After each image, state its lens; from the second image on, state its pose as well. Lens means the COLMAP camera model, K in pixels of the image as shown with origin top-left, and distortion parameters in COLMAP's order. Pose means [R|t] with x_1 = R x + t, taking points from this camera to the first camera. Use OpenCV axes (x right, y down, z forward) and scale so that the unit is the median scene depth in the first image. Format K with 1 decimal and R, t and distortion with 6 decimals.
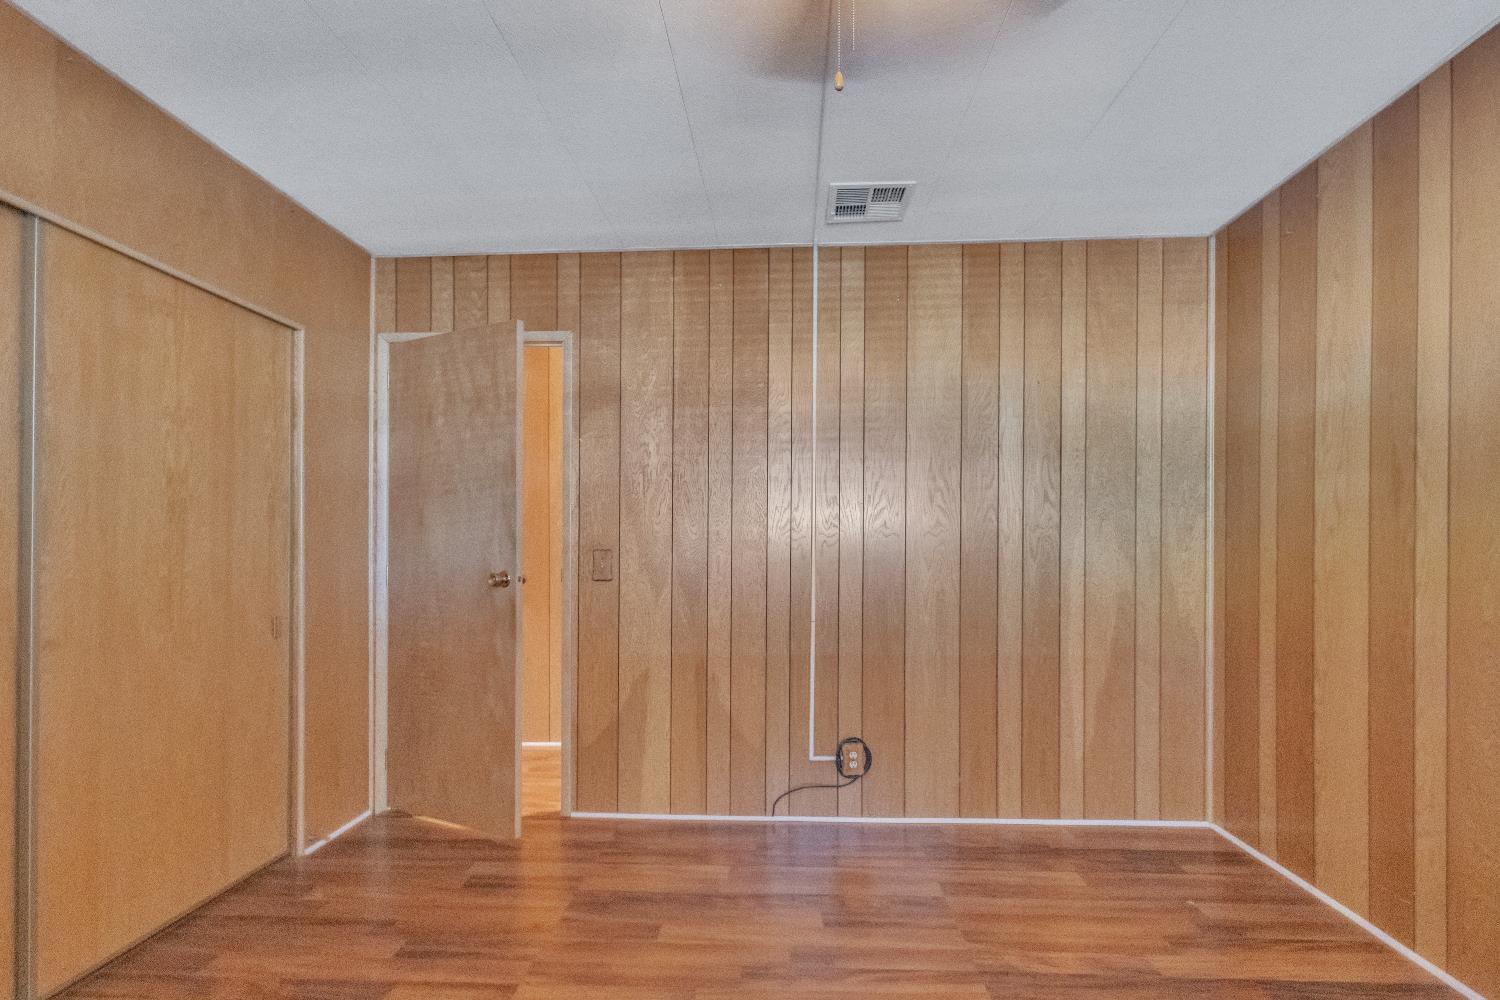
lens RADIAL K [[715.9, 0, 756.6], [0, 715.9, 541.7], [0, 0, 1]] dist [0.001739, -0.000762]
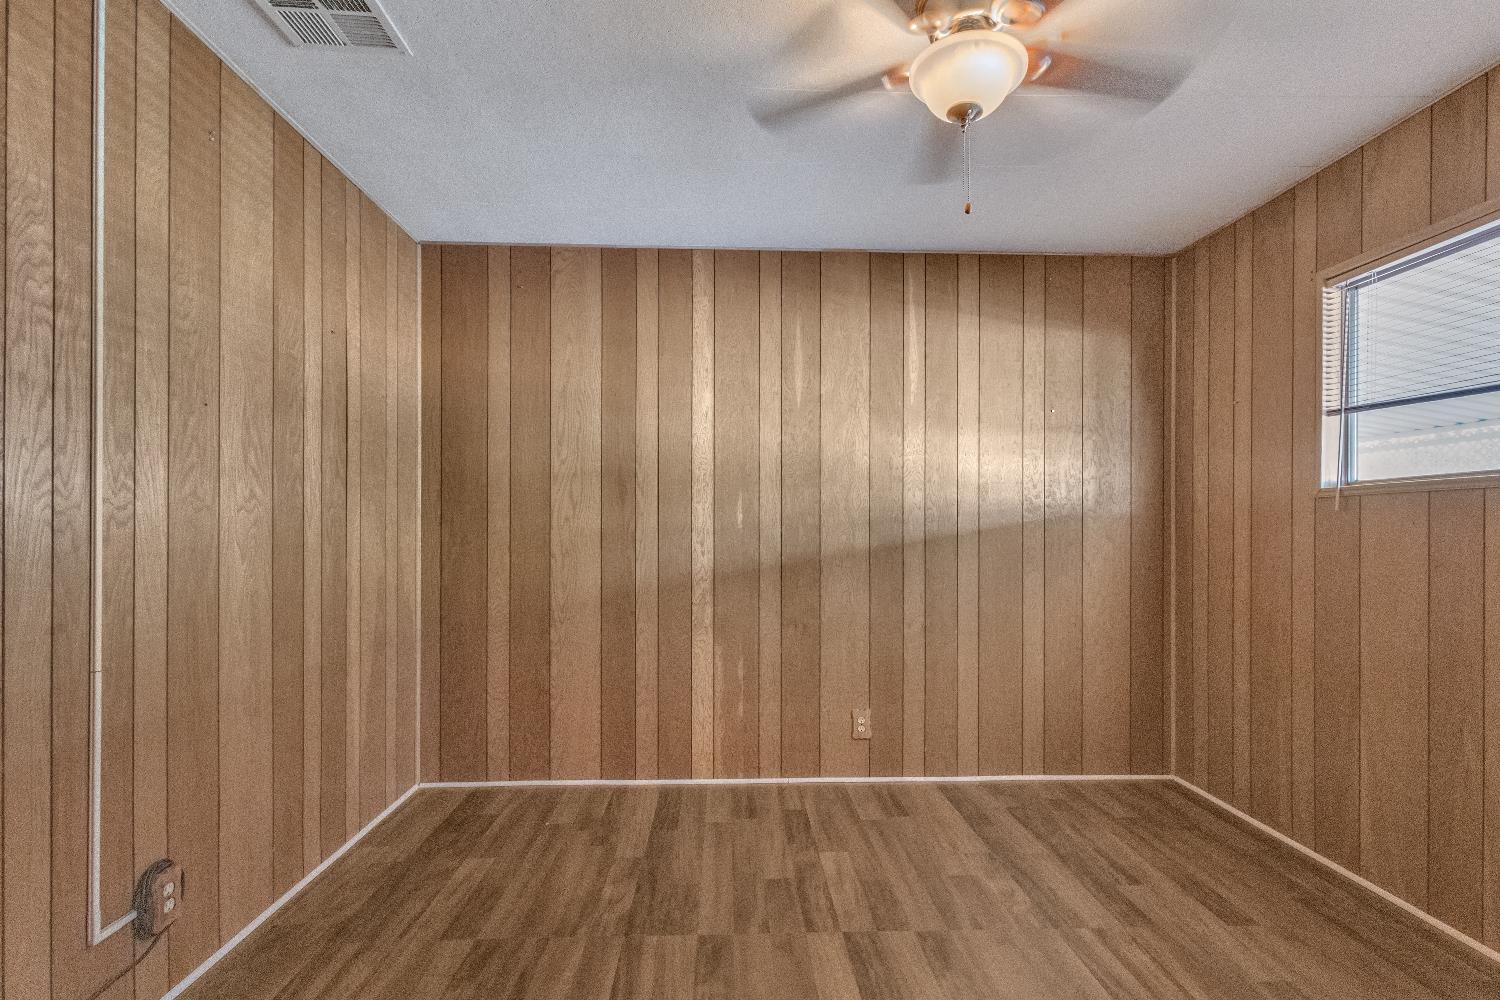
lens RADIAL K [[702.4, 0, 754.2], [0, 702.4, 530.3], [0, 0, 1]] dist [0.000672, -0.000589]
pose [[-0.087206, 0.003869, 0.996183, -0.461158], [-0.011184, 0.999926, -0.004863, 0.006708], [-0.996127, -0.011565, -0.087157, 0.573741]]
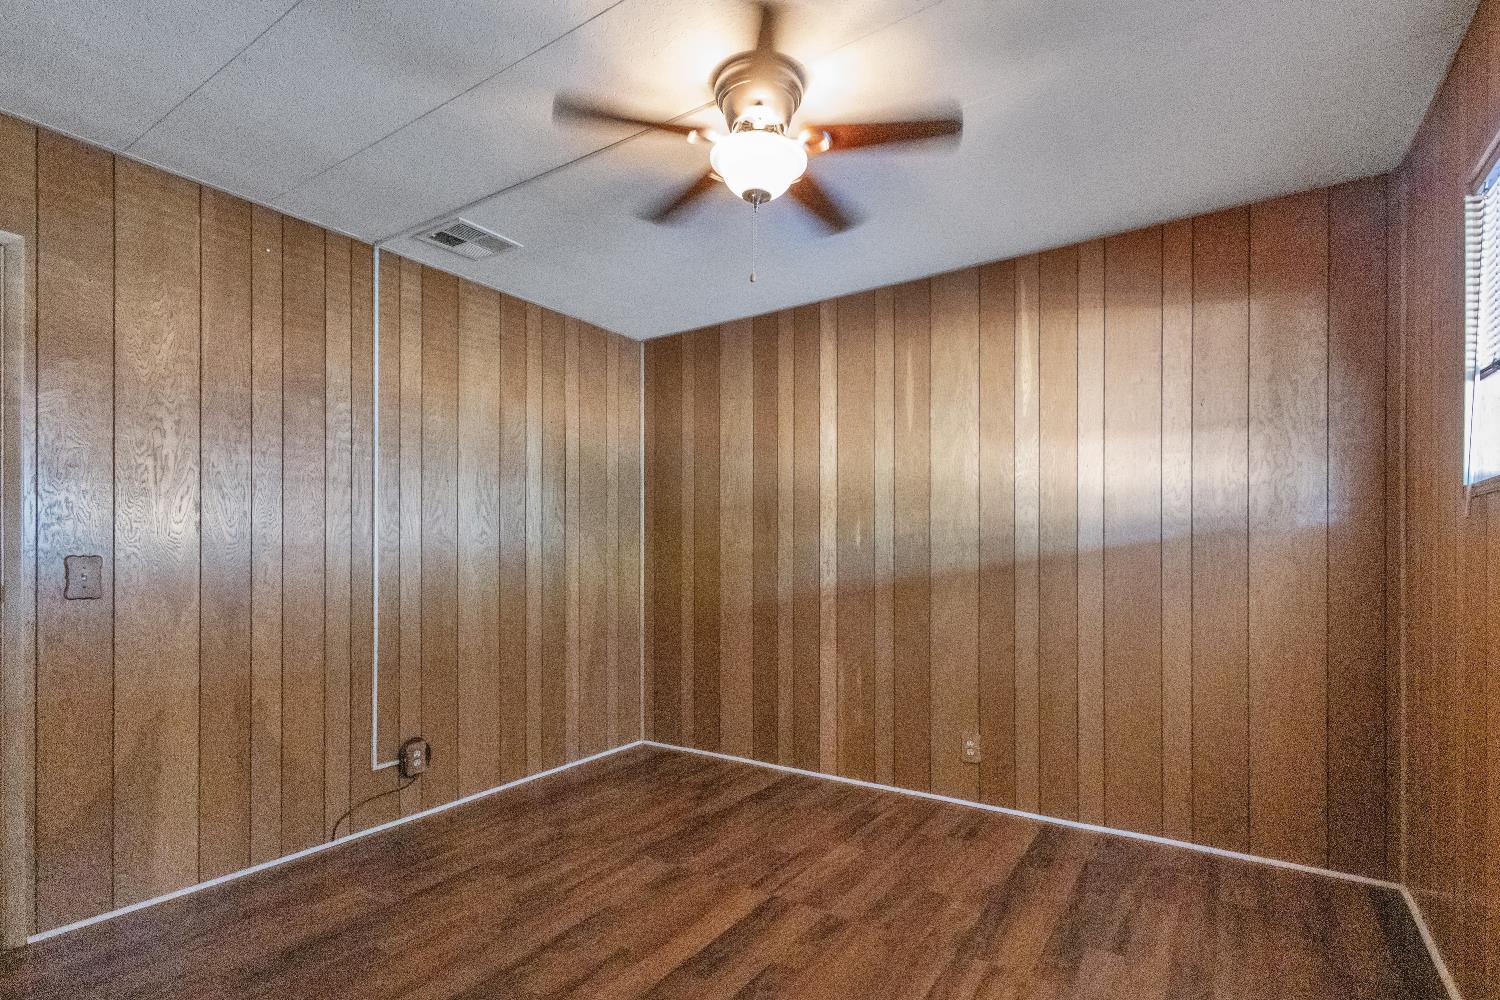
lens RADIAL K [[707.5, 0, 756.2], [0, 707.5, 552.7], [0, 0, 1]] dist [-0.002882, -0.001103]
pose [[0.510385, 0.002456, 0.859943, -0.485885], [-0.005452, 0.999985, 0.000380, 0.004001], [-0.859929, -0.004883, 0.510390, 0.056357]]
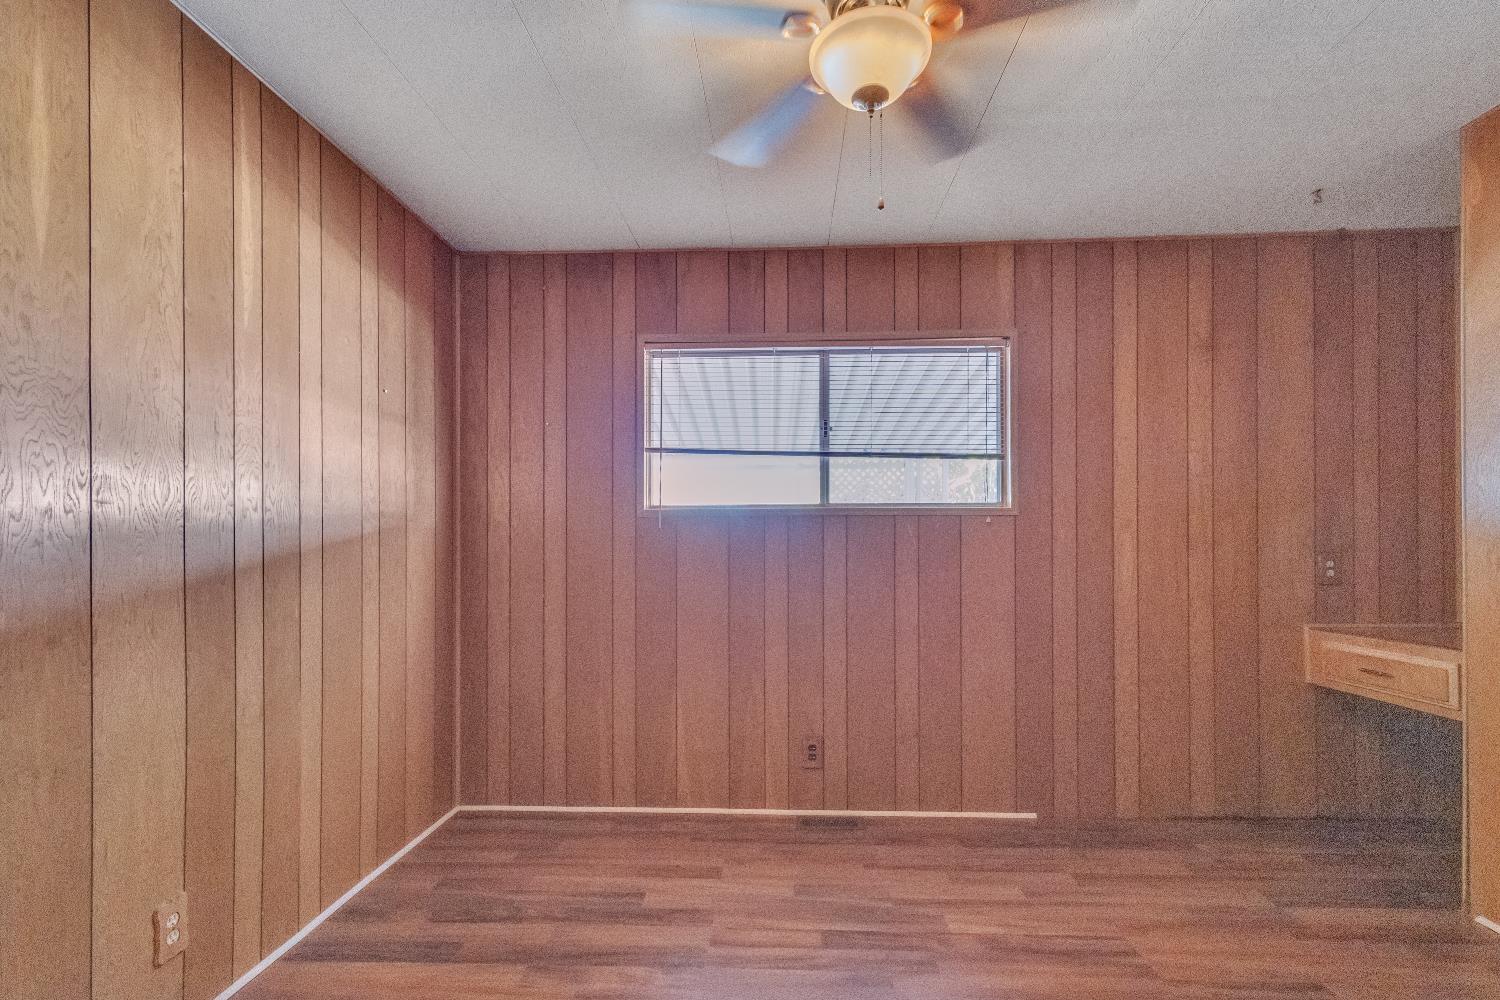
lens RADIAL K [[712.8, 0, 749.8], [0, 712.8, 544.9], [0, 0, 1]] dist [0.003077, -0.000766]
pose [[-0.999984, 0.005348, 0.001944, 0.136737], [0.005334, 0.999962, -0.006907, 0.003949], [-0.001981, -0.006897, -0.999974, 0.869007]]
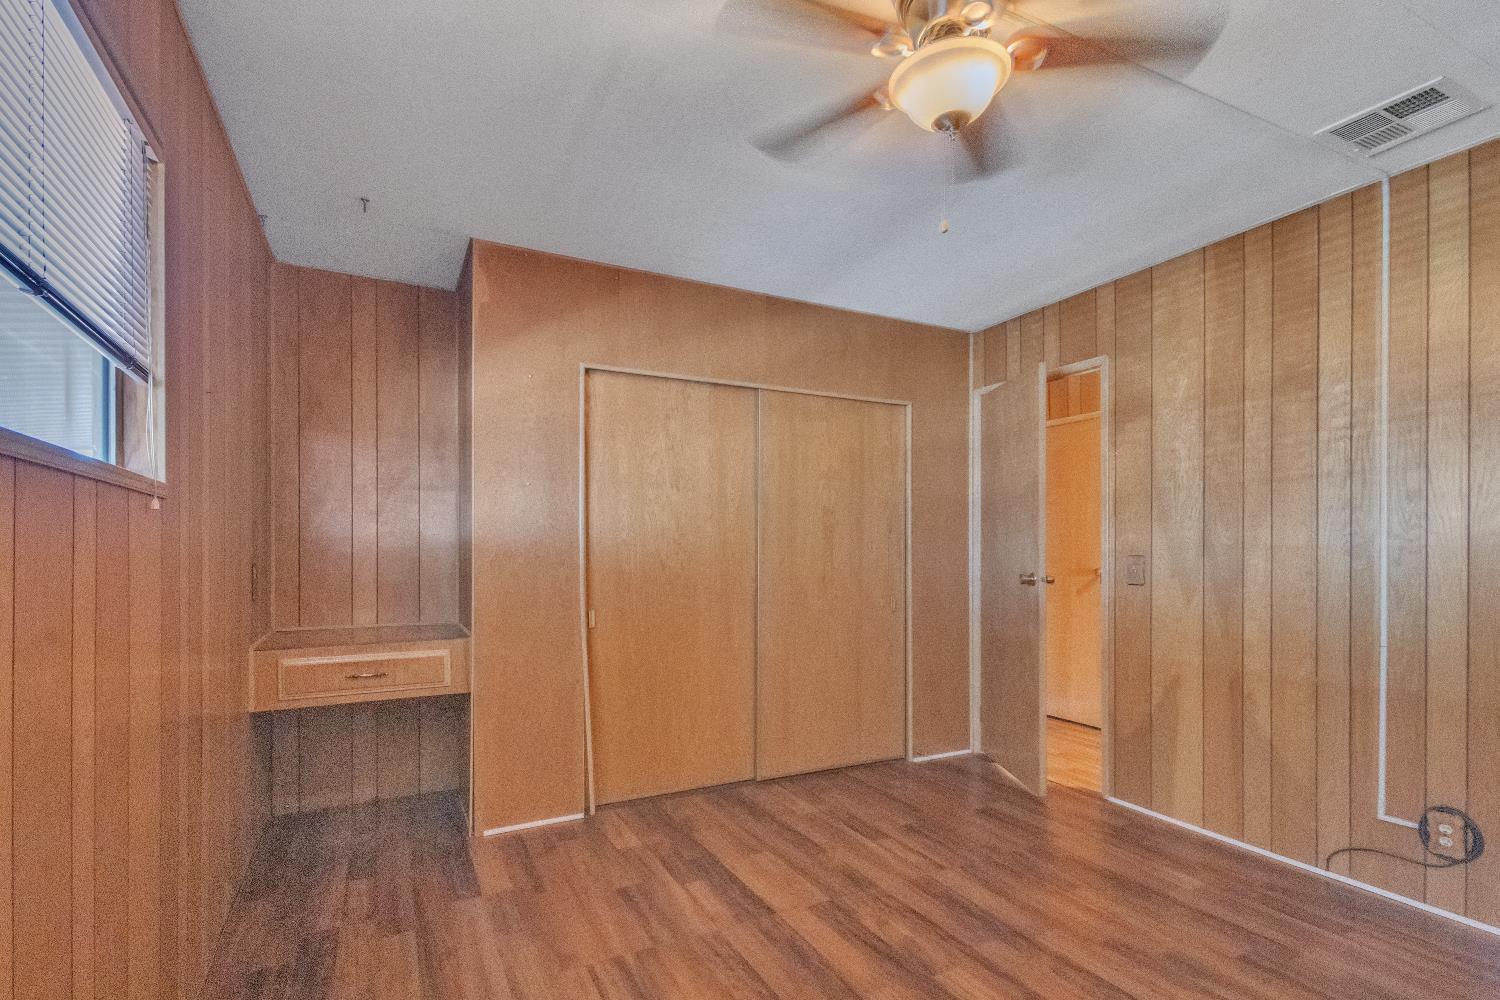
lens RADIAL K [[715.9, 0, 756.6], [0, 715.9, 541.7], [0, 0, 1]] dist [0.001739, -0.000762]
pose [[0.503837, -0.007908, -0.863763, 0.418029], [0.004707, 0.999968, -0.006409, -0.004777], [0.863786, -0.000837, 0.503858, -0.012060]]
